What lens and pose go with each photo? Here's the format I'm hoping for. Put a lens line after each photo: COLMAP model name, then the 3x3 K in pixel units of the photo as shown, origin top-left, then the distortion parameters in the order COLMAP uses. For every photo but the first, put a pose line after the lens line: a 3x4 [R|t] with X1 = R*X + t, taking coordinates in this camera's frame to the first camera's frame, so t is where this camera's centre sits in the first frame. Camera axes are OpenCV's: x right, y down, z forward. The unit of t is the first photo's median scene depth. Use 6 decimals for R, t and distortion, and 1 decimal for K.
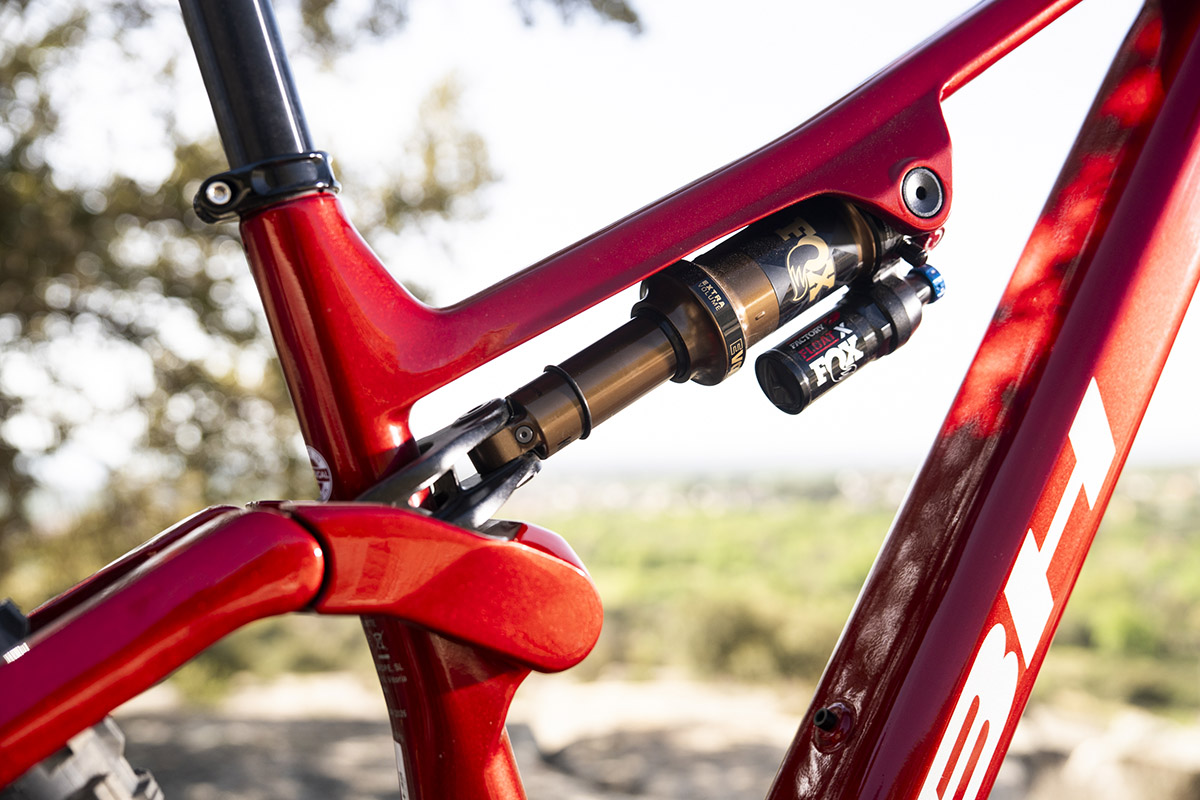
lens RADIAL K [[1243.7, 0, 599.4], [0, 1243.7, 401.9], [0, 0, 1]] dist [0.028671, 0.000000]
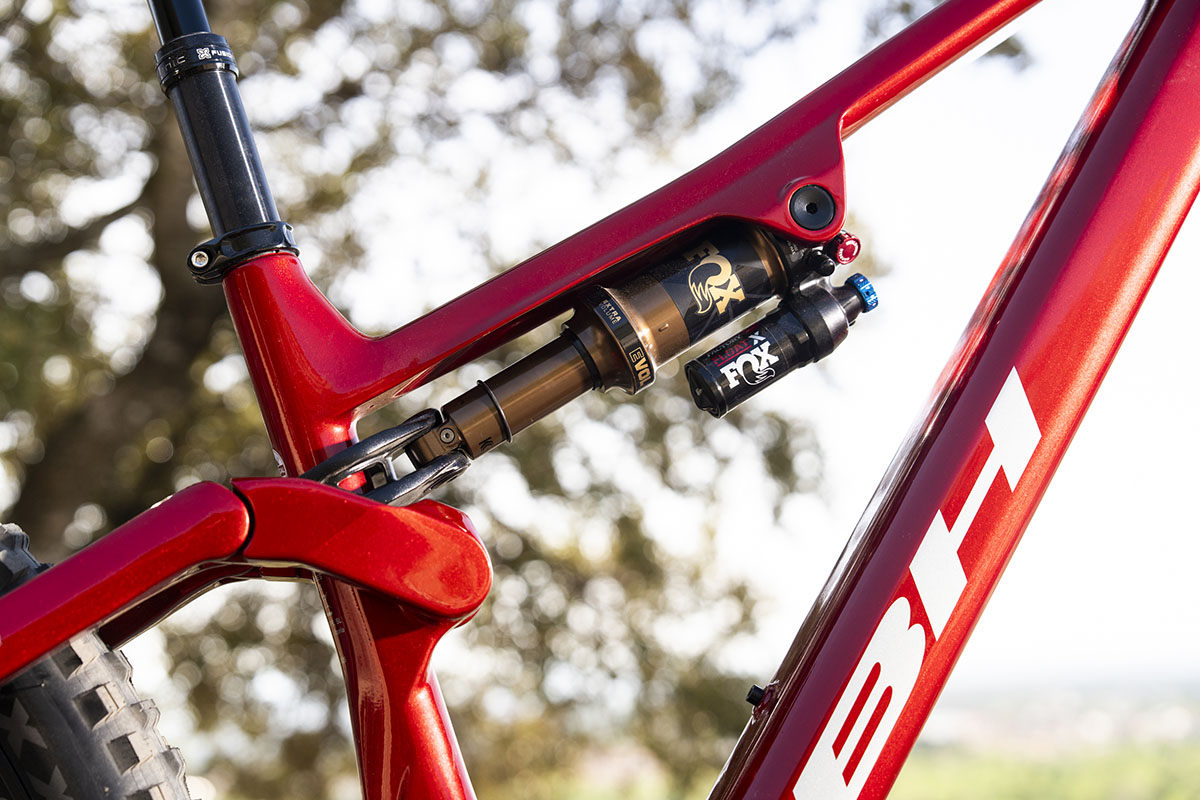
lens RADIAL K [[1725.3, 0, 600.2], [0, 1725.3, 399.2], [0, 0, 1]] dist [0.031532, 0.000000]
pose [[0.952524, -0.070594, -0.296166, 0.518793], [0.035766, 0.991958, -0.121411, 0.178759], [0.302355, 0.105055, 0.947388, -0.486277]]
